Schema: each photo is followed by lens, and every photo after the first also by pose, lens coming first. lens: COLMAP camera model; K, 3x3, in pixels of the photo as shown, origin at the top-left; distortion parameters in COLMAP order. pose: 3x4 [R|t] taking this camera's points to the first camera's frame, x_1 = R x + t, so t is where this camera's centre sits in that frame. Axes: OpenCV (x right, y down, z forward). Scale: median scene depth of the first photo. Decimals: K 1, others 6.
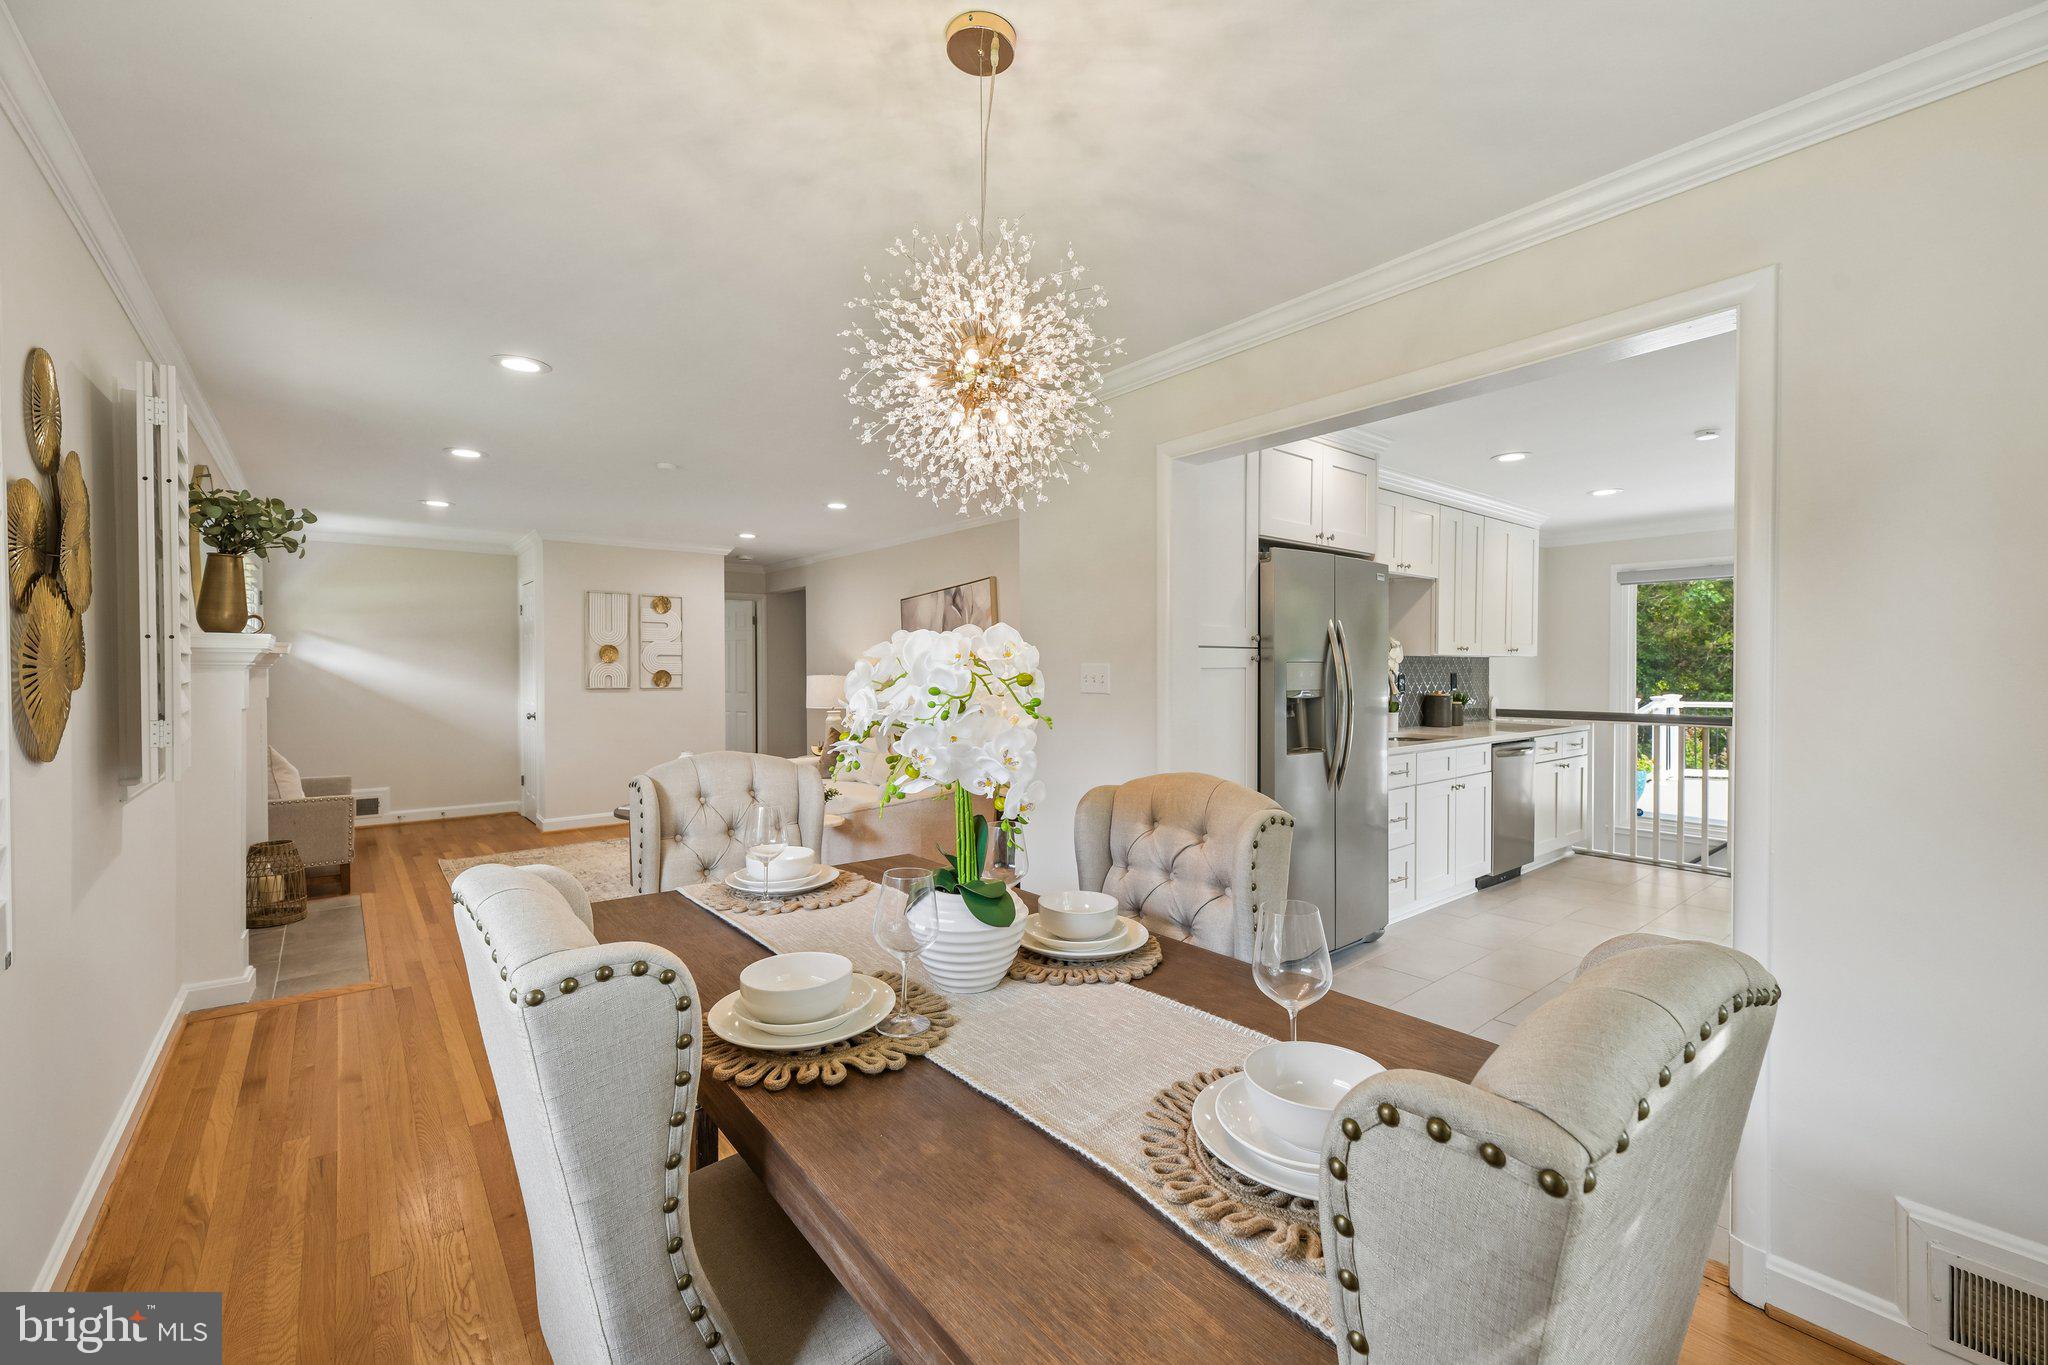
lens RADIAL K [[839.4, 0, 1038.9], [0, 839.4, 680.4], [0, 0, 1]] dist [0.012410, -0.001383]
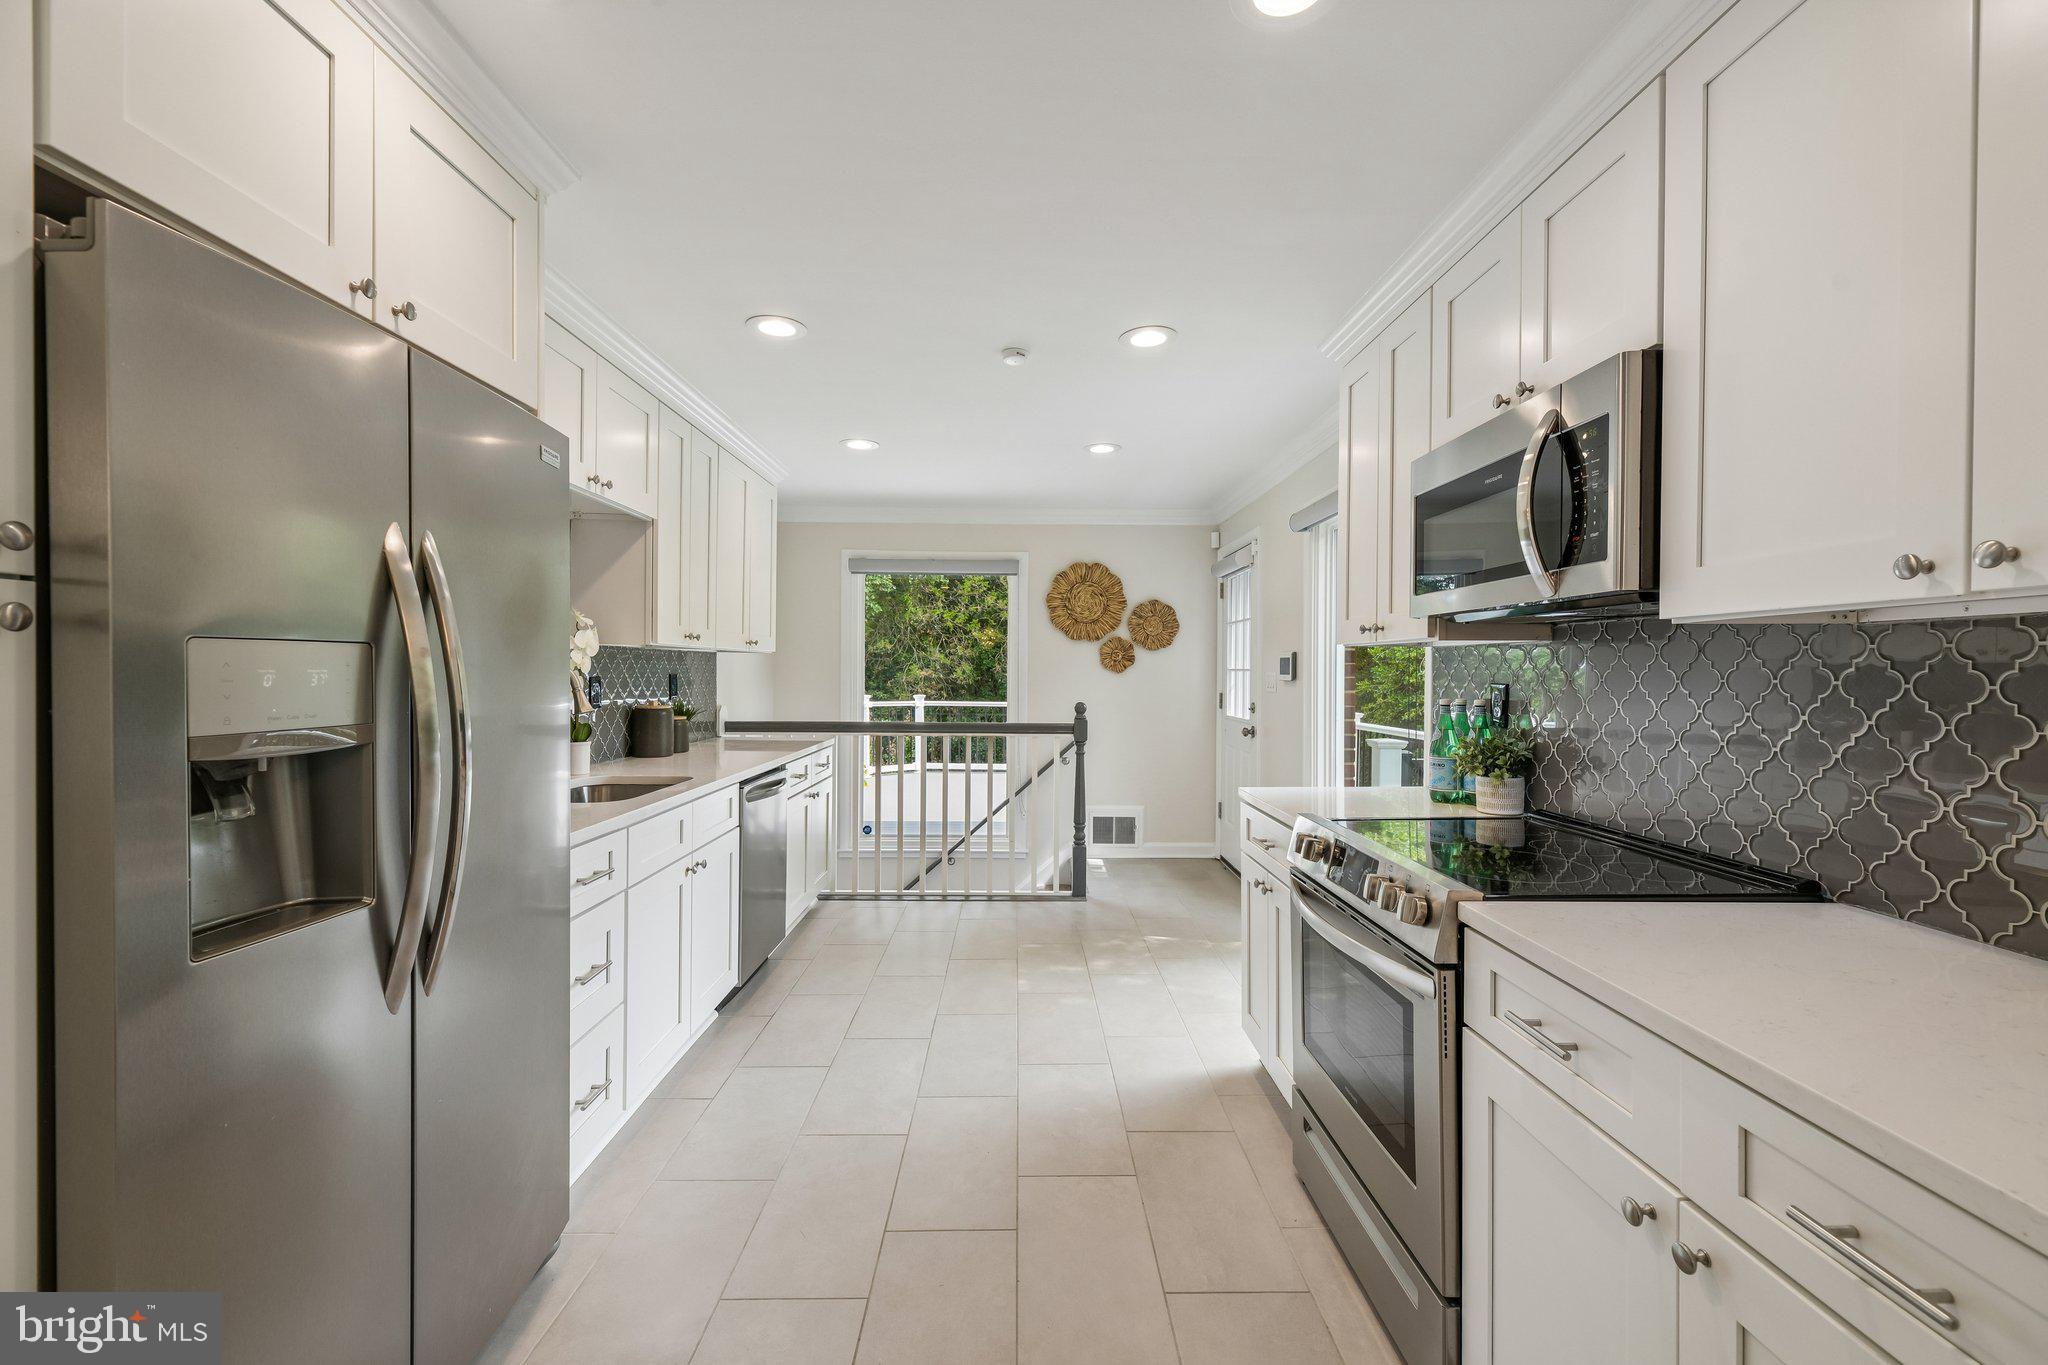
lens RADIAL K [[839.4, 0, 1028.6], [0, 839.4, 673.6], [0, 0, 1]] dist [0.012410, -0.001383]
pose [[0.633396, 0.001297, 0.773827, 0.165780], [0.003984, 0.999980, -0.004937, -0.005050], [-0.773818, 0.006210, 0.633378, 0.389378]]
